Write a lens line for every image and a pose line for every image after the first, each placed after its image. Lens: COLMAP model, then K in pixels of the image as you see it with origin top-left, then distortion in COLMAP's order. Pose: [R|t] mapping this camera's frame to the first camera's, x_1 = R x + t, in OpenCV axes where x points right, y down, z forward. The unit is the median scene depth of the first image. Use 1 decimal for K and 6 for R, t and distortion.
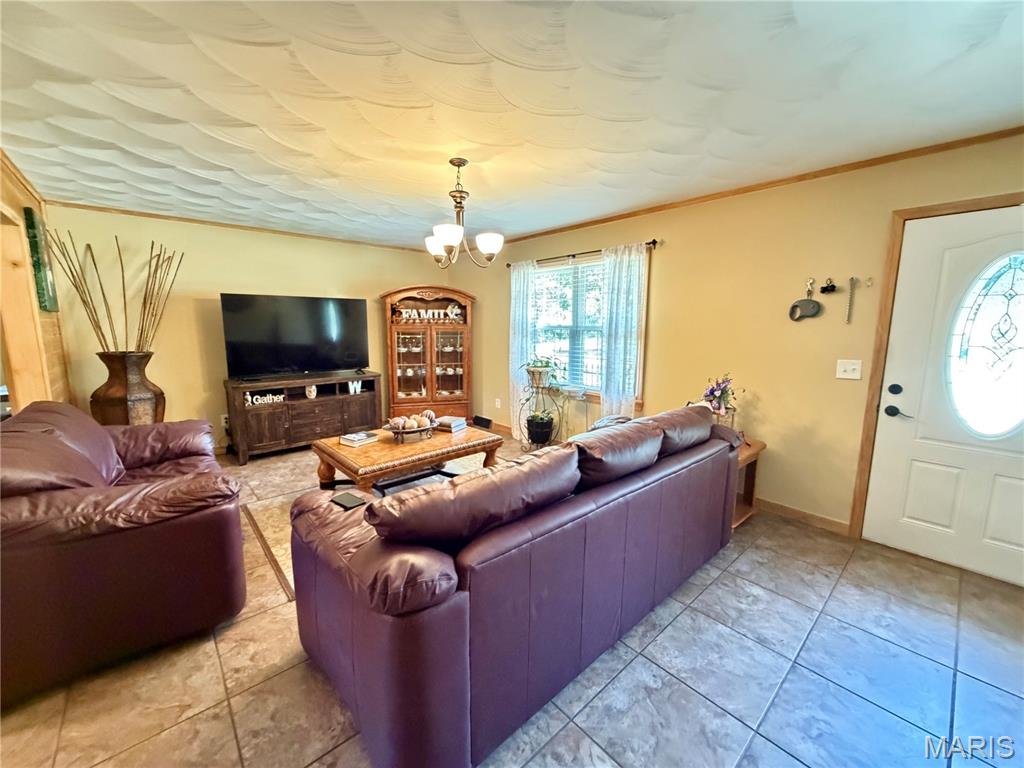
lens RADIAL K [[408.7, 0, 508.5], [0, 408.7, 384.1], [0, 0, 1]] dist [-0.002217, 0.000652]
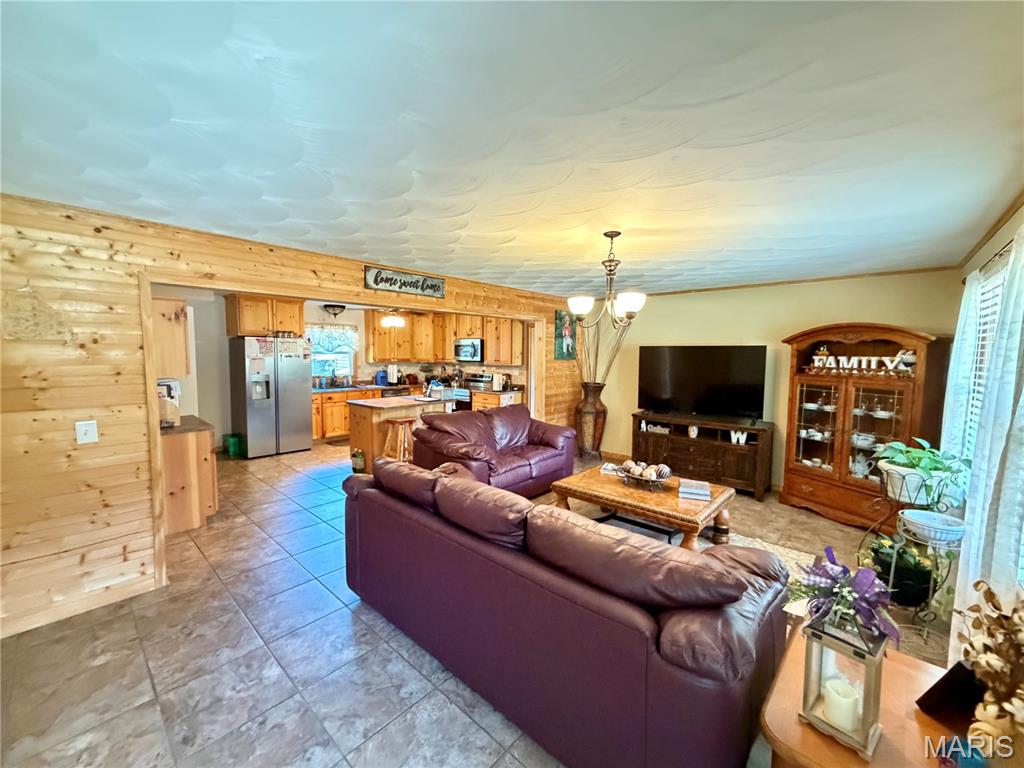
lens RADIAL K [[408.7, 0, 510.6], [0, 408.7, 383.7], [0, 0, 1]] dist [-0.002217, 0.000652]
pose [[0.108076, 0.074202, -0.991370, 0.517024], [-0.154769, 0.986308, 0.056951, -0.090387], [0.982021, 0.147278, 0.118080, 0.356614]]
